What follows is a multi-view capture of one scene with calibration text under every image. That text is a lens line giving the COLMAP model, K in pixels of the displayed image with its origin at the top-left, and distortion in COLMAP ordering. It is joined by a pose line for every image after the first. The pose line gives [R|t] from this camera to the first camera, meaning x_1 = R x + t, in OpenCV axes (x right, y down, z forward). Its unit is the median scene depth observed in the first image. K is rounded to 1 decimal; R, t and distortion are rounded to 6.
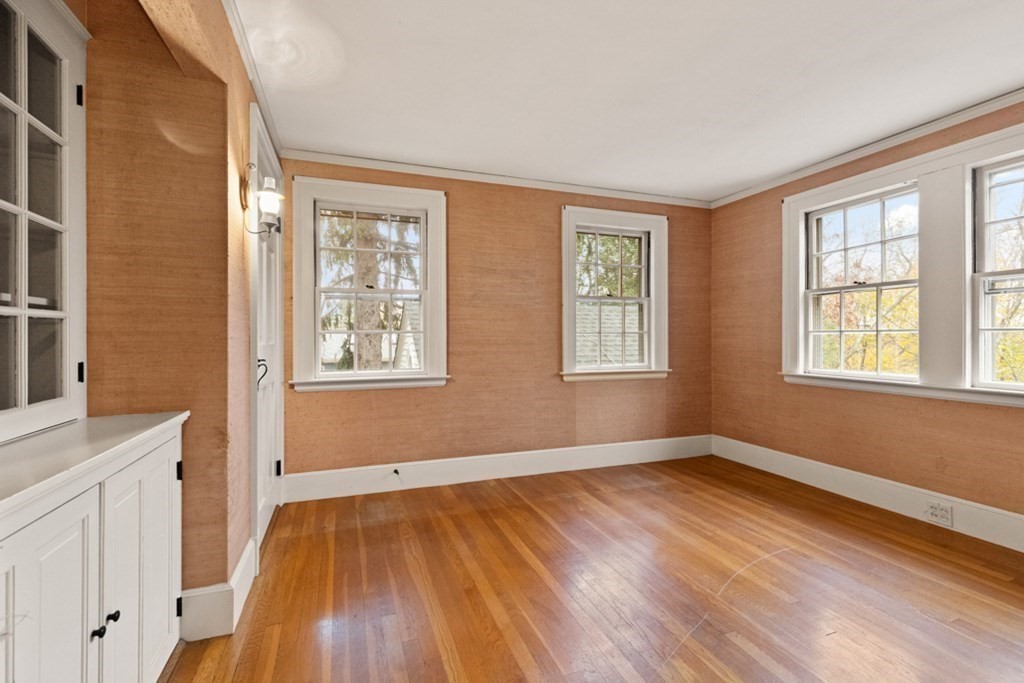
lens RADIAL K [[470.8, 0, 513.2], [0, 470.8, 336.6], [0, 0, 1]] dist [0.010116, -0.000066]
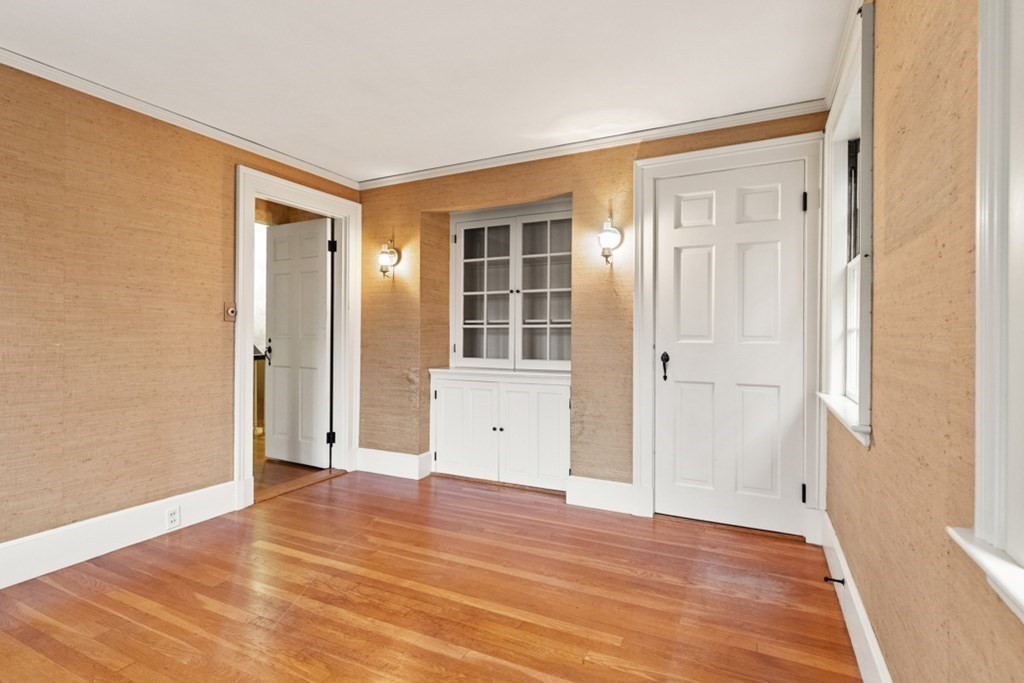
lens RADIAL K [[474.8, 0, 524.8], [0, 474.8, 333.4], [0, 0, 1]] dist [0.003470, 0.000075]
pose [[-0.707609, -0.003700, -0.706594, 0.422641], [-0.002219, 0.999993, -0.003014, 0.000369], [0.706601, -0.000565, -0.707612, 1.182606]]
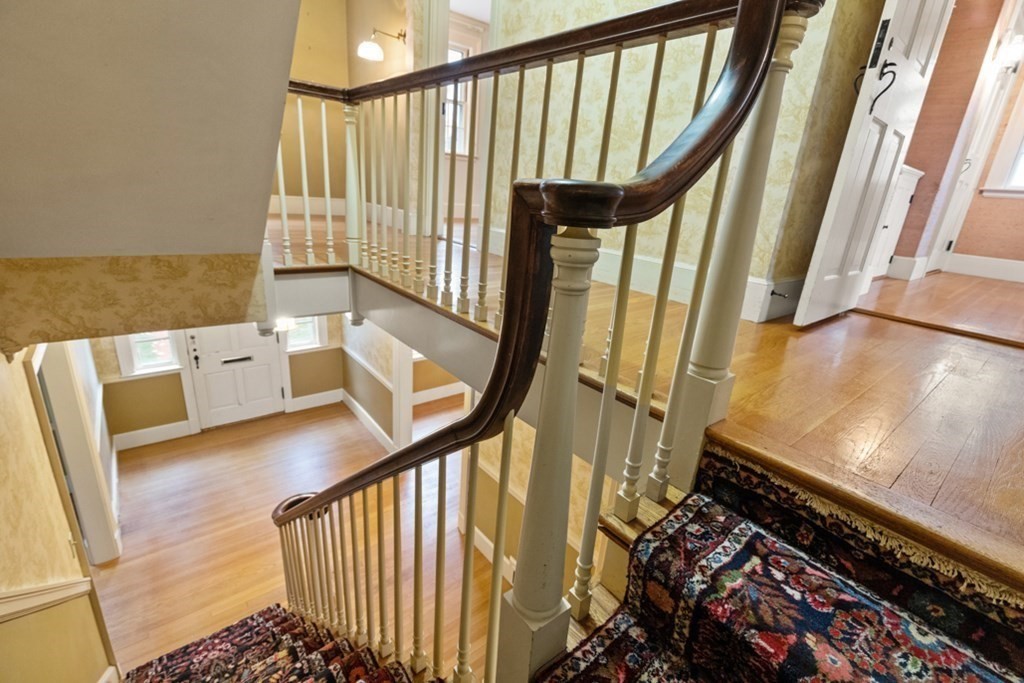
lens RADIAL K [[458.8, 0, 516.9], [0, 458.8, 345.7], [0, 0, 1]] dist [0.003167, 0.000085]
pose [[0.338577, 0.329269, -0.881446, 0.440225], [-0.072324, 0.943109, 0.324523, 0.190874], [0.938155, -0.046126, 0.343129, -0.826992]]
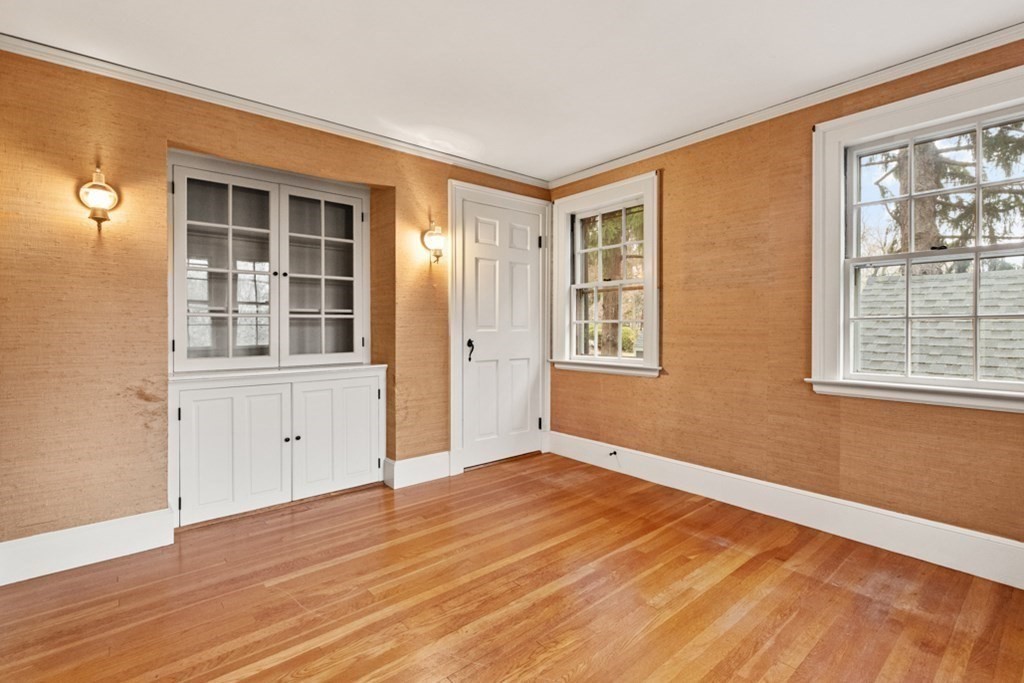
lens RADIAL K [[468.1, 0, 515.2], [0, 468.1, 330.9], [0, 0, 1]] dist [0.000895, -0.000318]
pose [[0.343360, 0.009552, -0.939155, 0.688206], [0.001382, 0.999942, 0.010675, 0.000937], [0.939203, -0.004963, 0.343327, 0.452726]]
